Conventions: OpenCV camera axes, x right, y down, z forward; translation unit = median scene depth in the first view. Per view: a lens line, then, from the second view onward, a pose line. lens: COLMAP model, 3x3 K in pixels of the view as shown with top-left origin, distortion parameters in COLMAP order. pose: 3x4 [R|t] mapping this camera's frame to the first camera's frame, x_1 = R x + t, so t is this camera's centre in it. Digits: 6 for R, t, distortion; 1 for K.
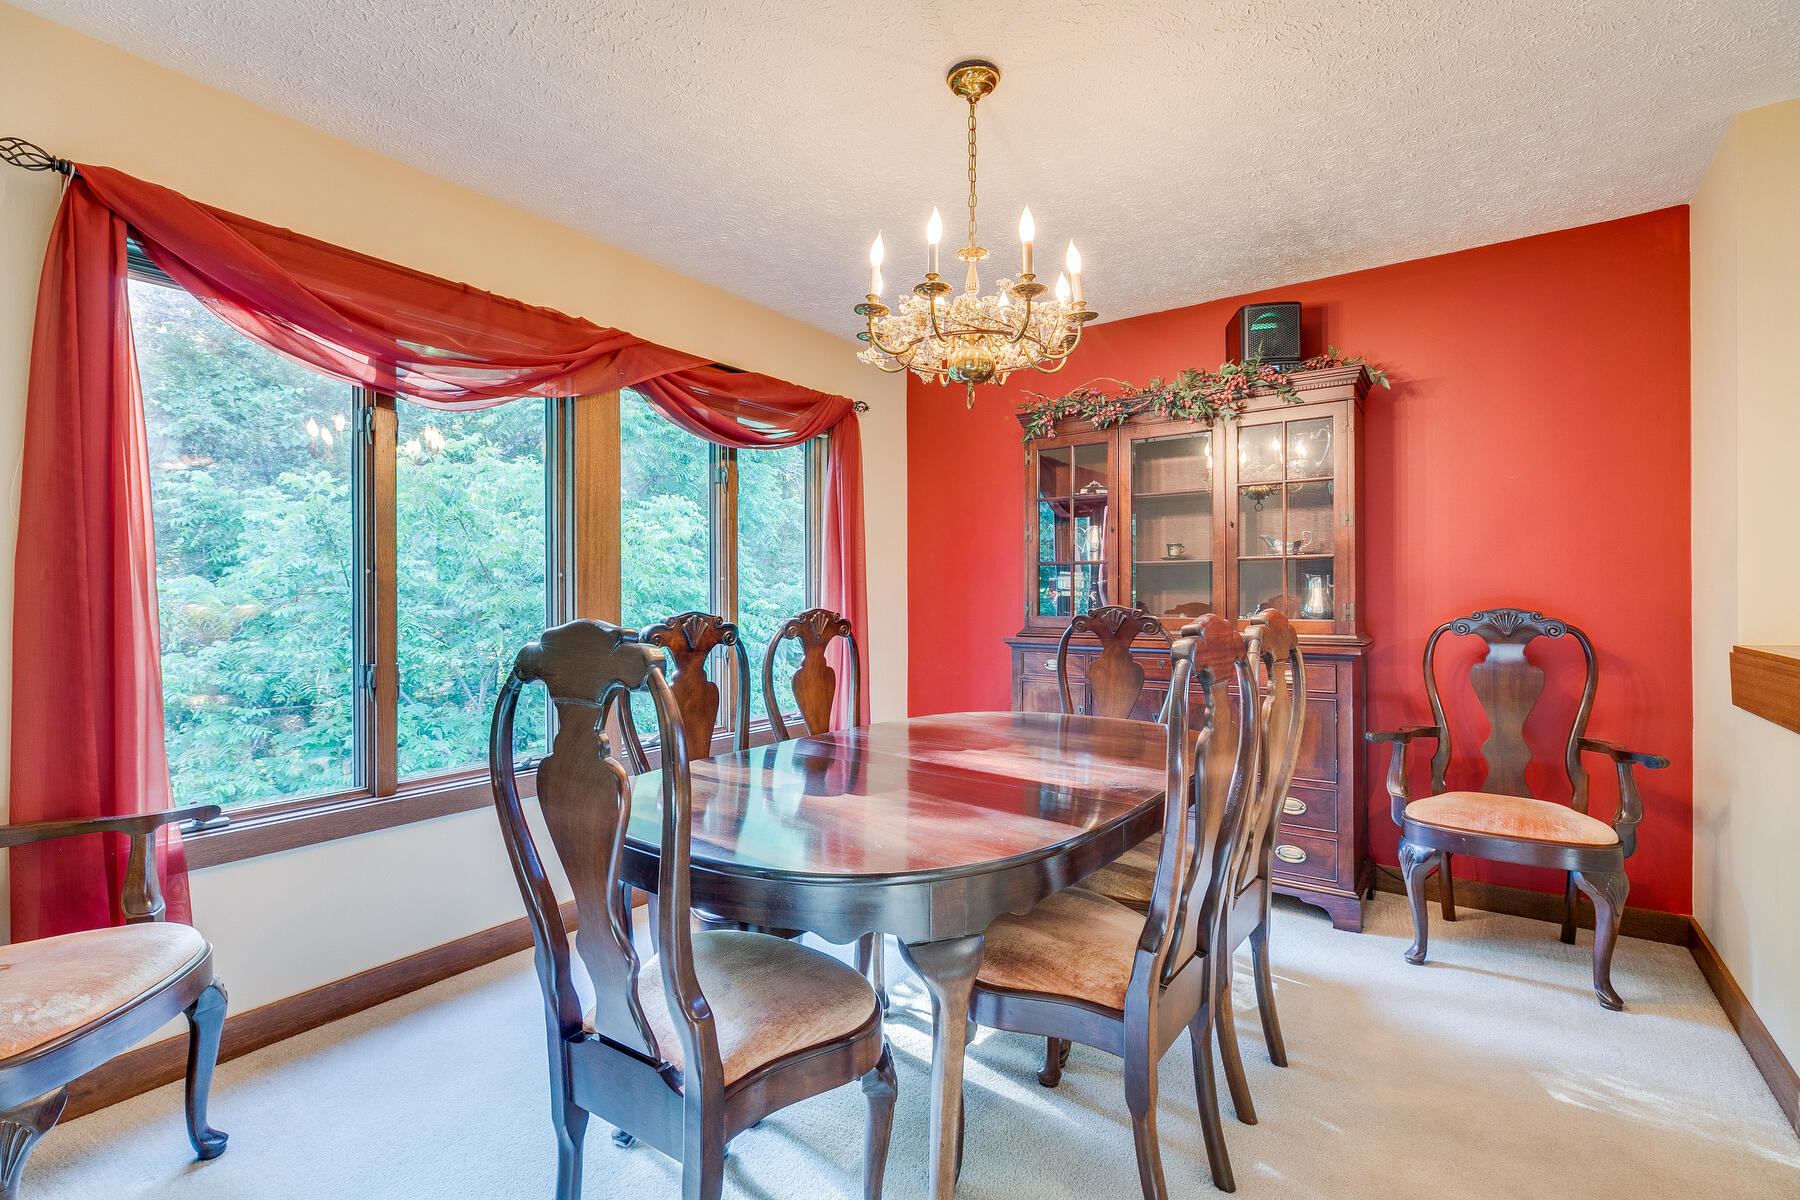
lens RADIAL K [[813.4, 0, 901.3], [0, 813.4, 592.5], [0, 0, 1]] dist [0.003703, 0.000521]
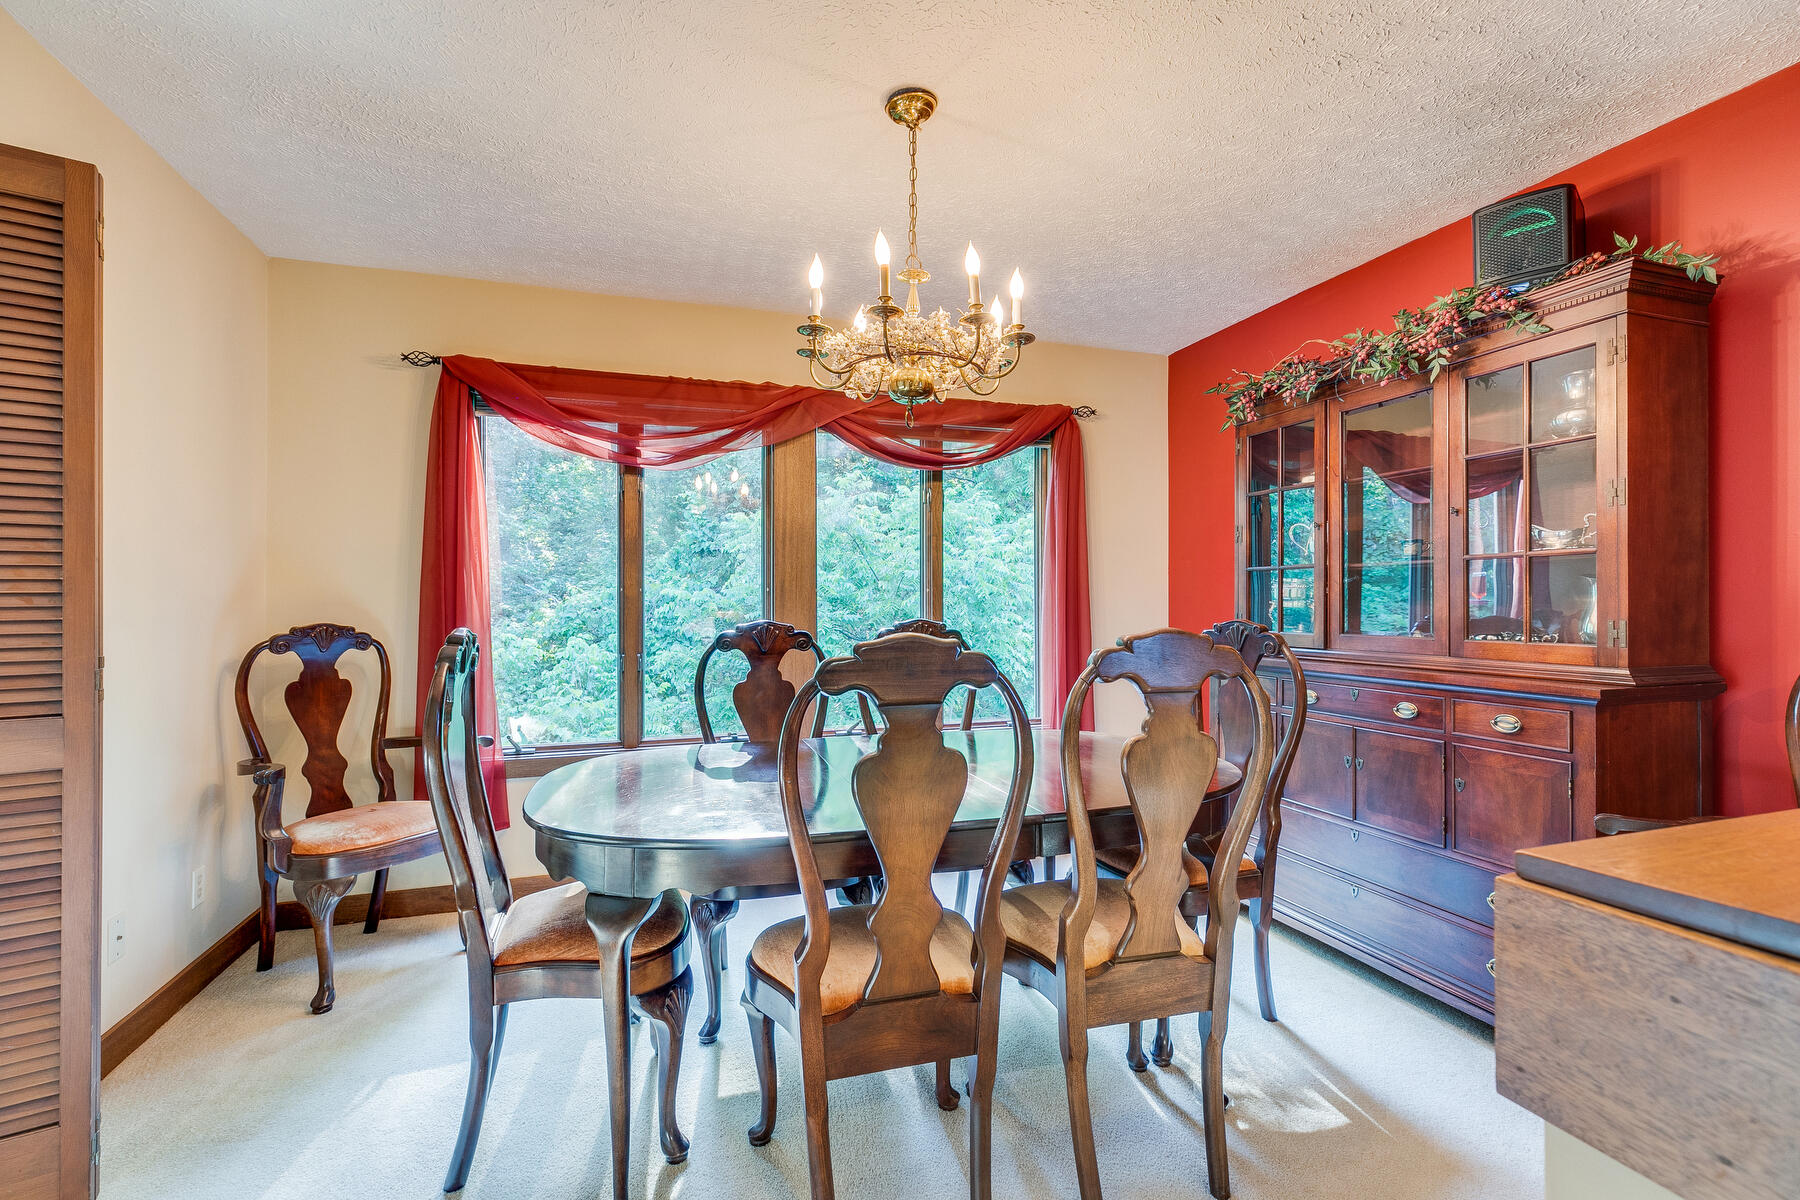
lens RADIAL K [[810.2, 0, 906.6], [0, 810.2, 604.1], [0, 0, 1]] dist [0.002355, -0.000063]
pose [[0.807284, 0.001276, -0.590162, 0.481411], [0.004665, 0.999953, 0.008543, -0.009008], [0.590145, -0.009650, 0.807240, 0.120010]]
